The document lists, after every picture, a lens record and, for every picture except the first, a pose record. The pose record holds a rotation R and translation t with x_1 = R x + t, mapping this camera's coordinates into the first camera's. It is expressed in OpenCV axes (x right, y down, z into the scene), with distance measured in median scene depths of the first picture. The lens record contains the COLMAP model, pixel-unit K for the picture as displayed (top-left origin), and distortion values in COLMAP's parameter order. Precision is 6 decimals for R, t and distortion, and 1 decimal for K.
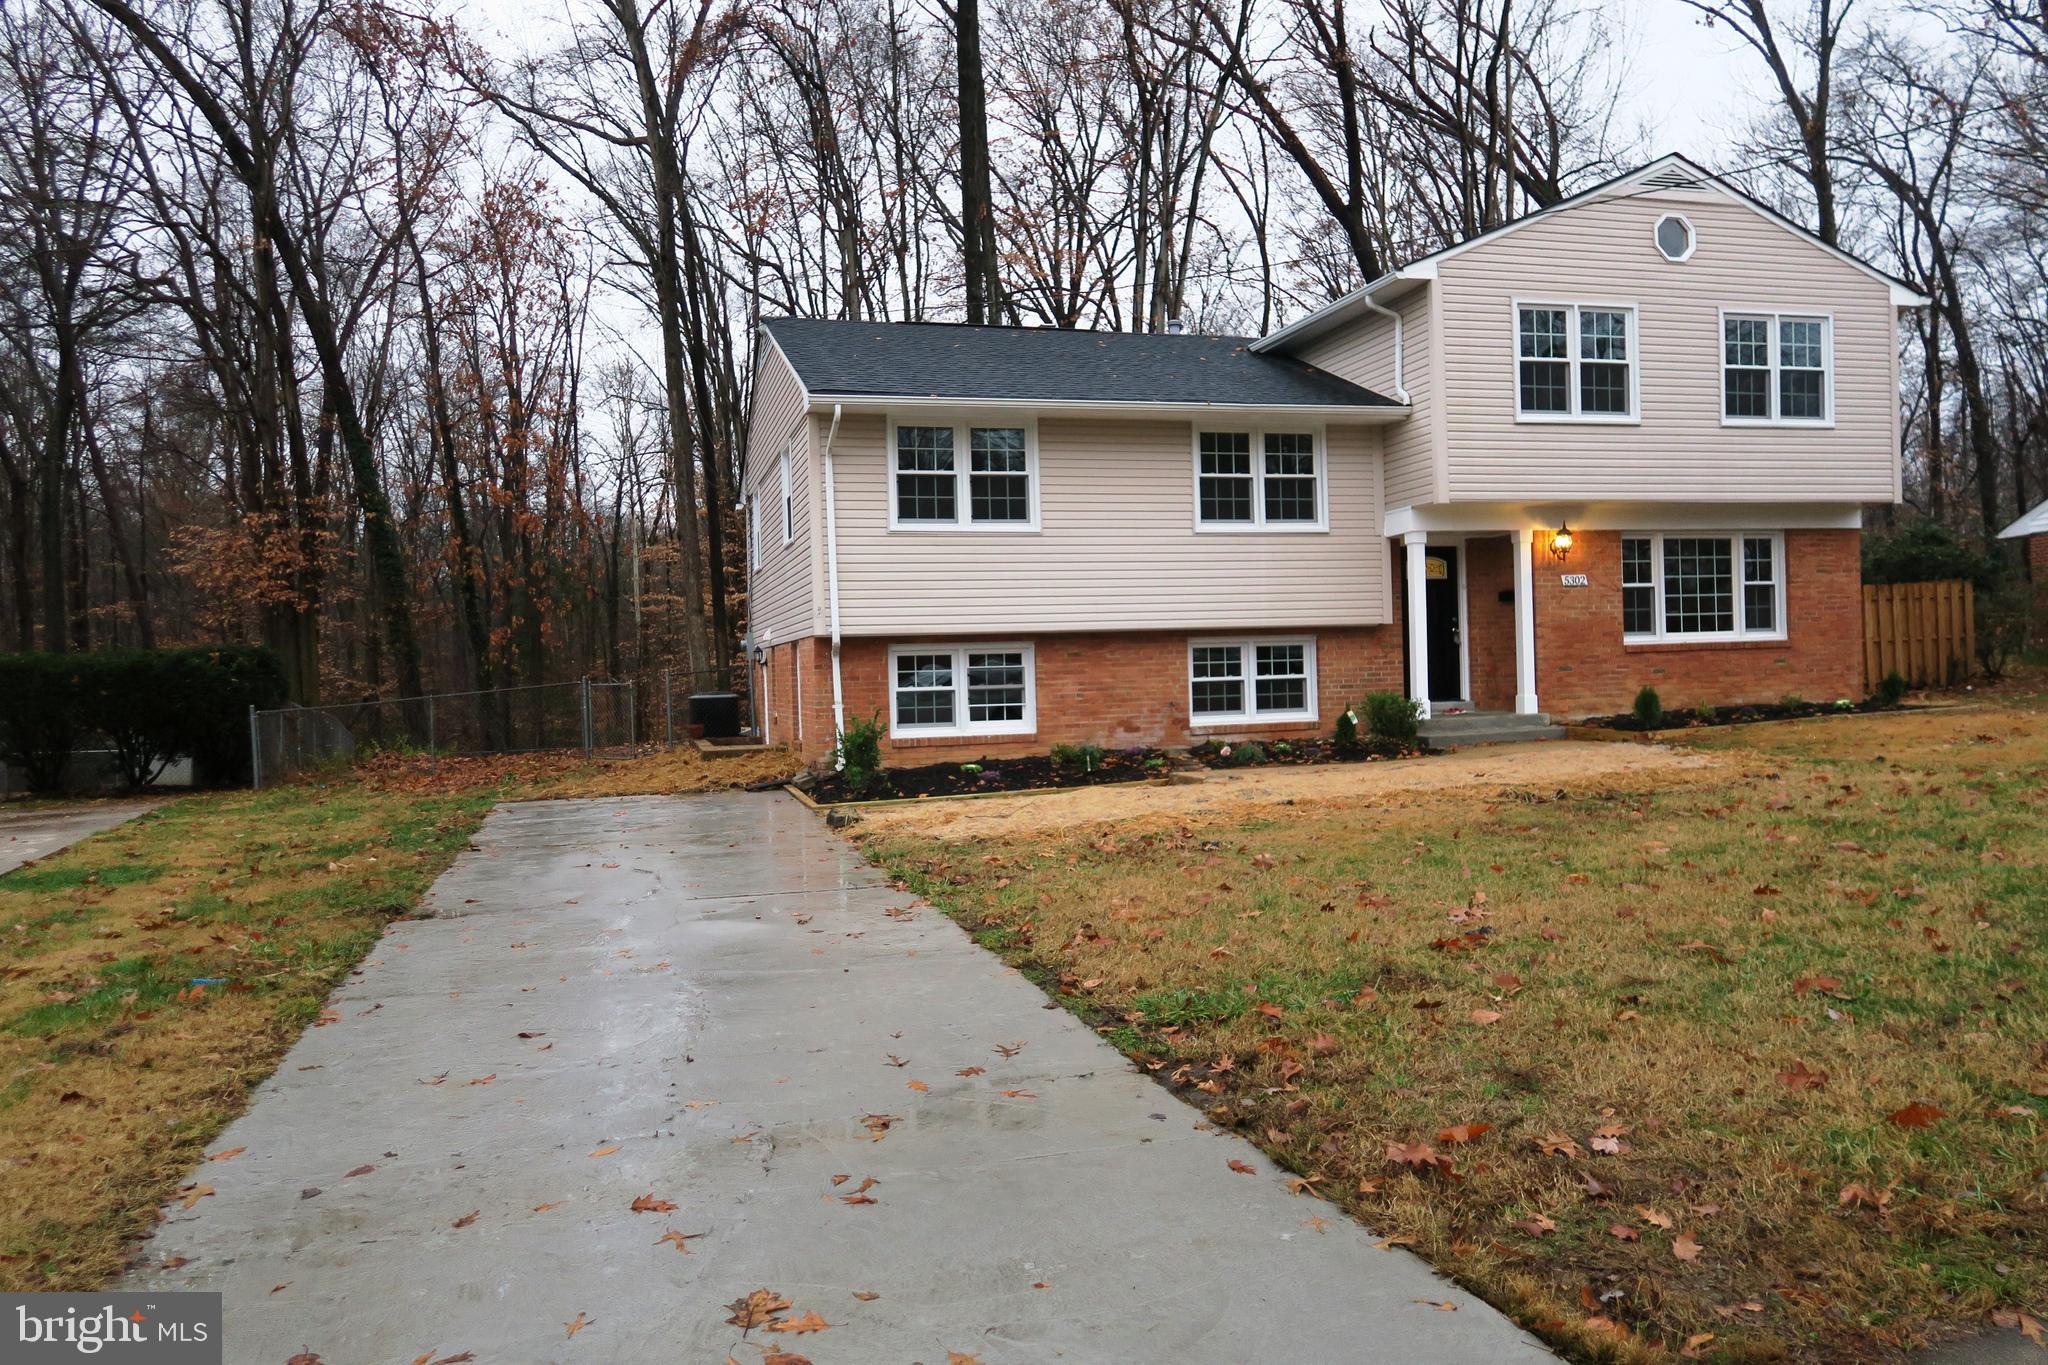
lens RADIAL K [[1442.8, 0, 1020.2], [0, 1442.8, 684.9], [0, 0, 1]] dist [-0.027809, 0.019194]
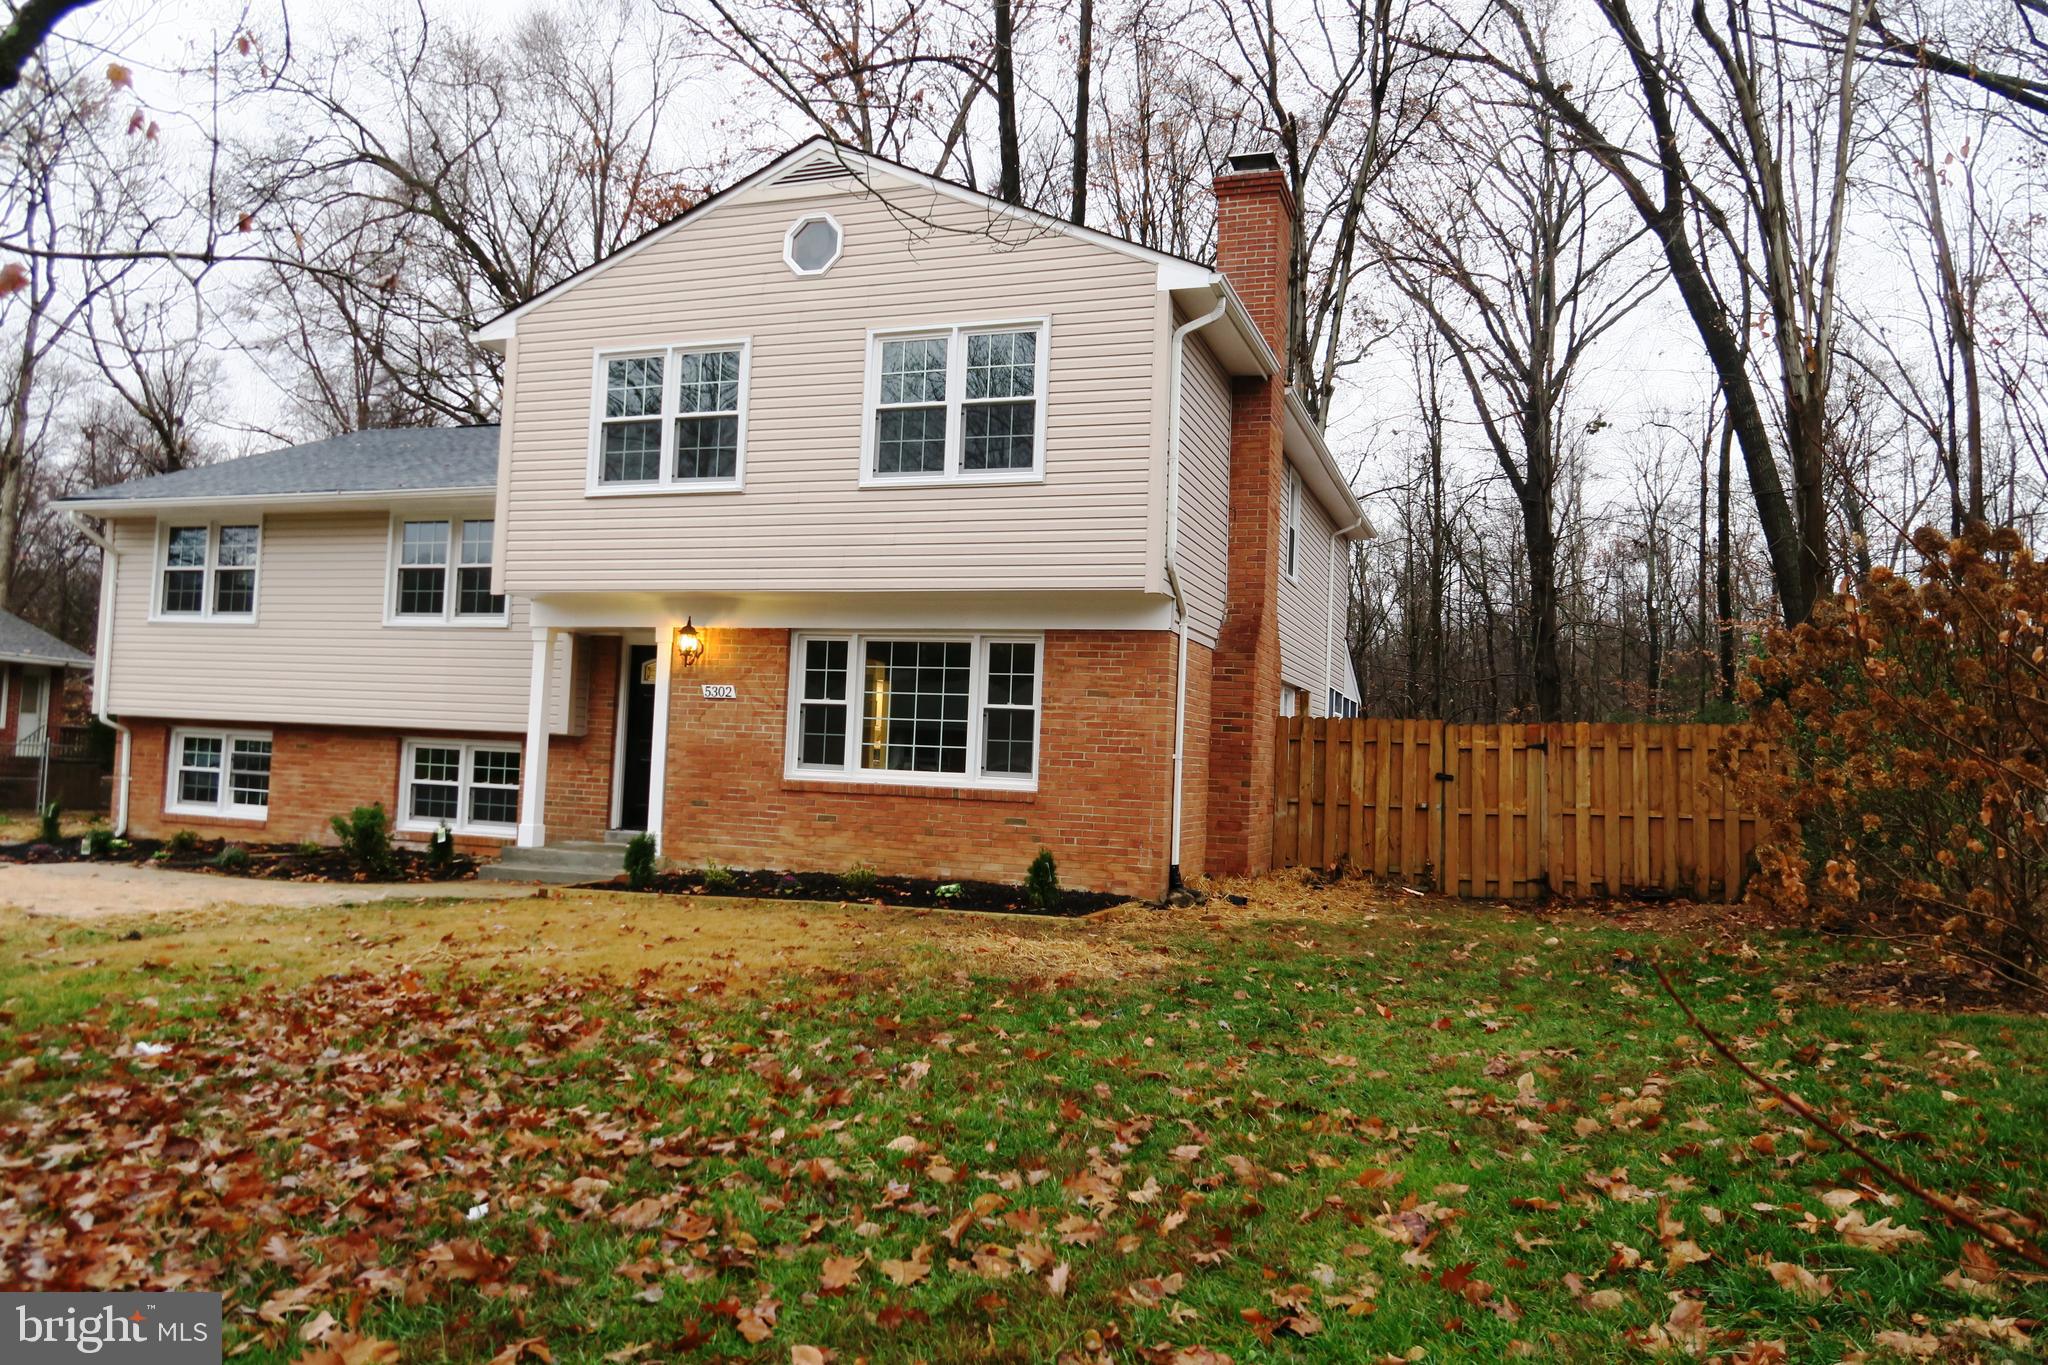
lens RADIAL K [[1442.8, 0, 1020.7], [0, 1442.8, 674.9], [0, 0, 1]] dist [-0.027809, 0.019194]
pose [[0.808572, 0.031163, -0.587571, 0.991082], [-0.071940, 0.996340, -0.046156, -0.058178], [0.583983, 0.079590, 0.807855, 0.465284]]
